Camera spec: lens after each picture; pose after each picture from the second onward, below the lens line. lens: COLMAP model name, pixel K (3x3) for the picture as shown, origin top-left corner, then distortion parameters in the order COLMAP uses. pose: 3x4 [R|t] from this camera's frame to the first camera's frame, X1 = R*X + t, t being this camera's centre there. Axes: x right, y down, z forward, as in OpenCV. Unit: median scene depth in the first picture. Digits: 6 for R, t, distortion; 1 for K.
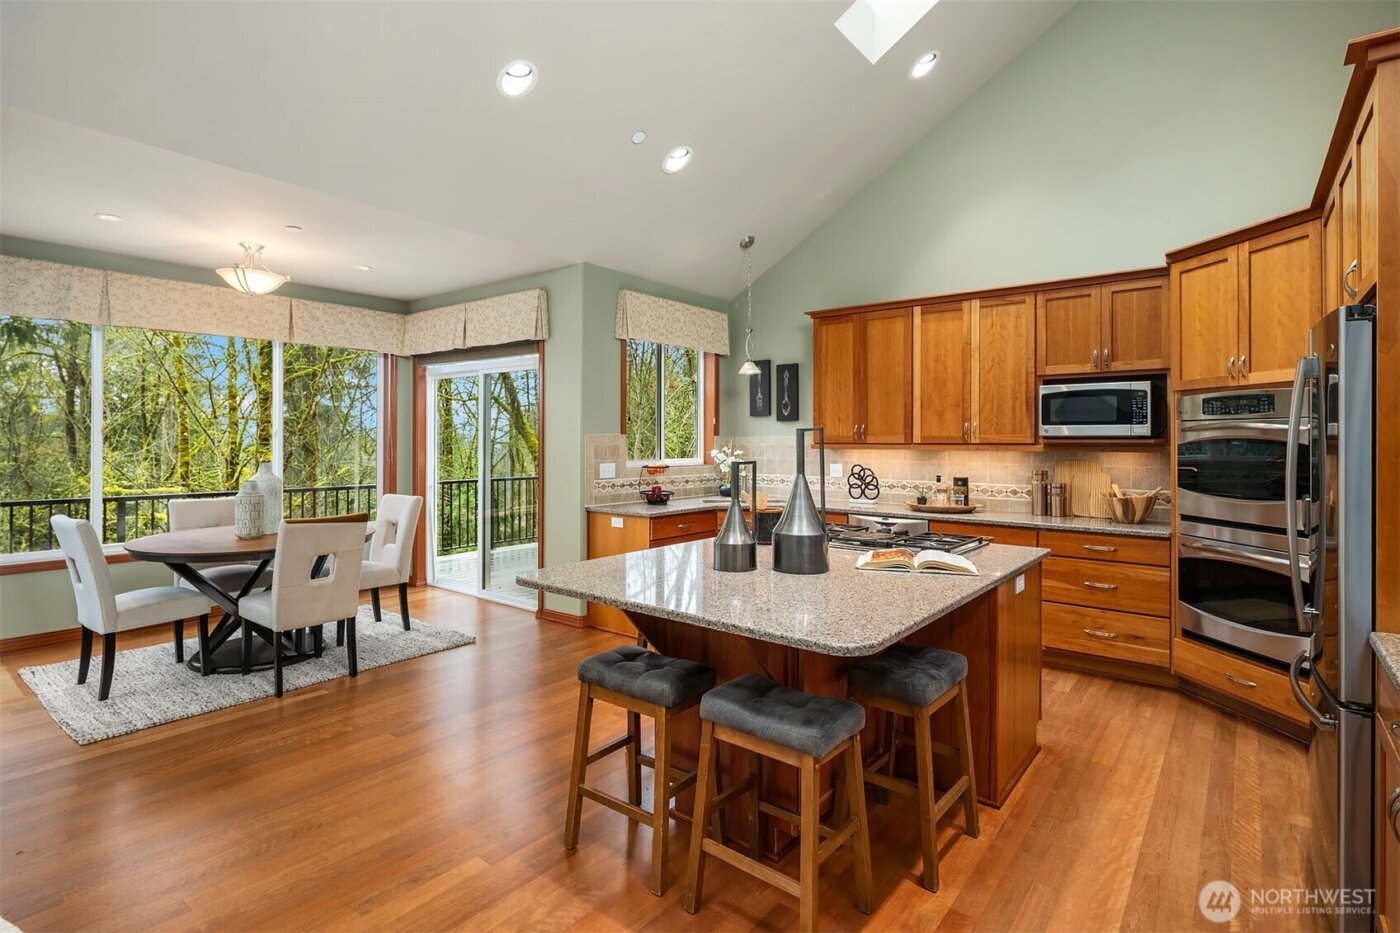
lens RADIAL K [[698.6, 0, 695.5], [0, 698.6, 437.0], [0, 0, 1]] dist [0.001086, 0.000266]
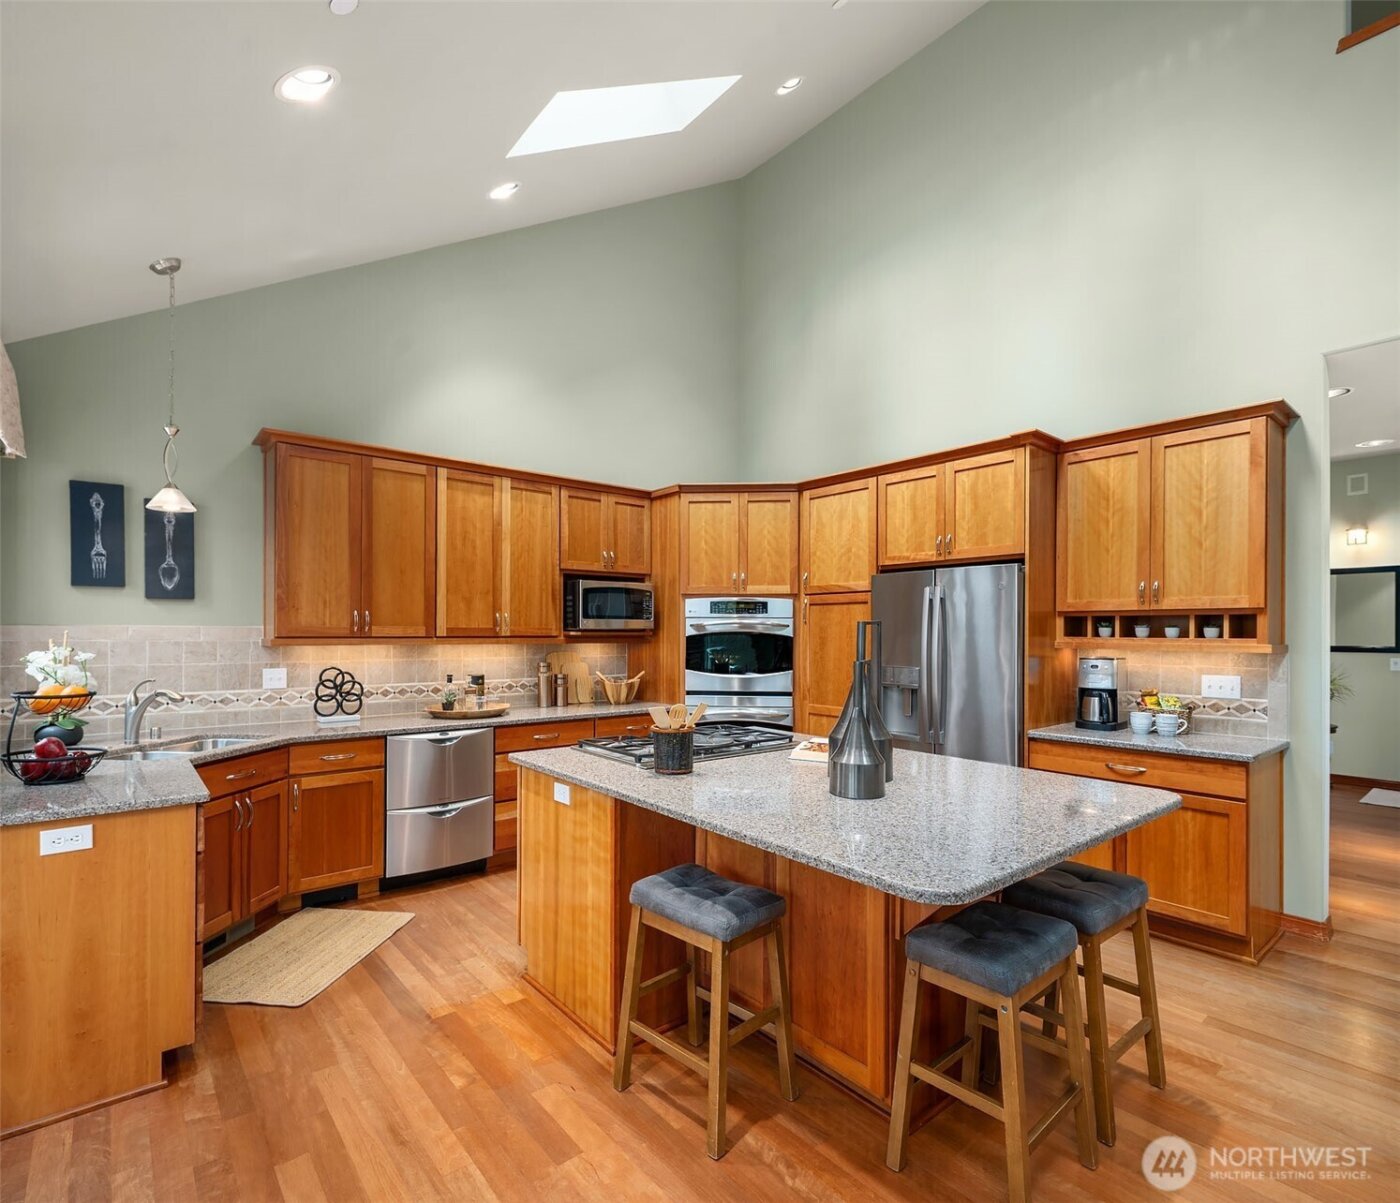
lens RADIAL K [[694.7, 0, 695.8], [0, 694.7, 629.4], [0, 0, 1]] dist [0.001495, -0.000687]
pose [[0.205300, 0.002491, 0.978696, -0.443676], [-0.006866, 0.999976, -0.001104, -0.000214], [-0.978675, -0.006493, 0.205312, 0.587750]]
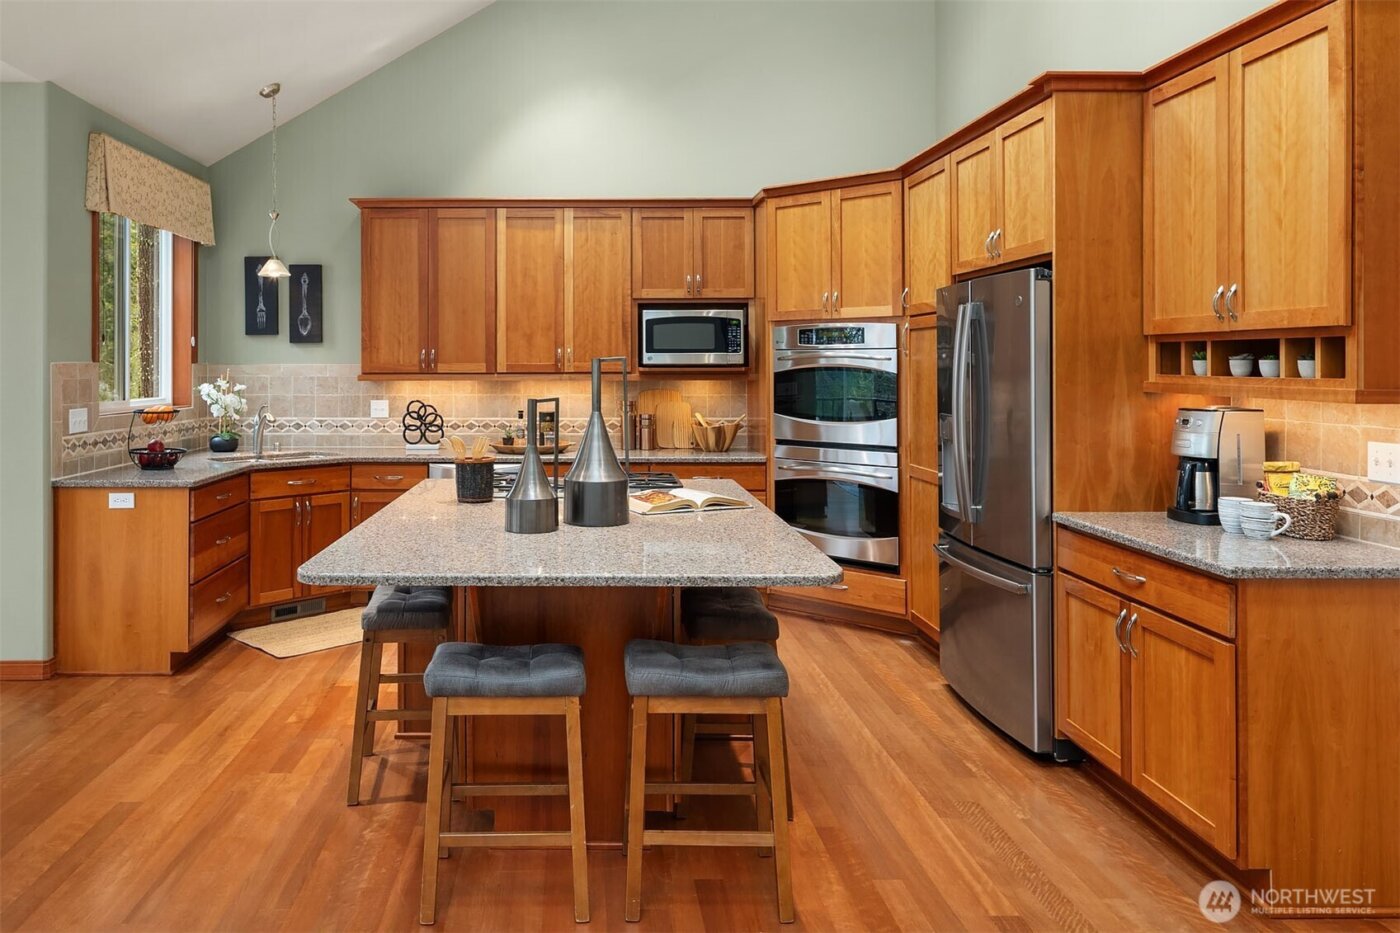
lens RADIAL K [[955.5, 0, 596.3], [0, 955.5, 358.9], [0, 0, 1]] dist [0.002794, 0.002020]
pose [[0.774315, 0.000587, 0.632800, -0.341096], [0.000549, 0.999999, -0.001599, -0.005878], [-0.632800, 0.001586, 0.774314, 0.050168]]
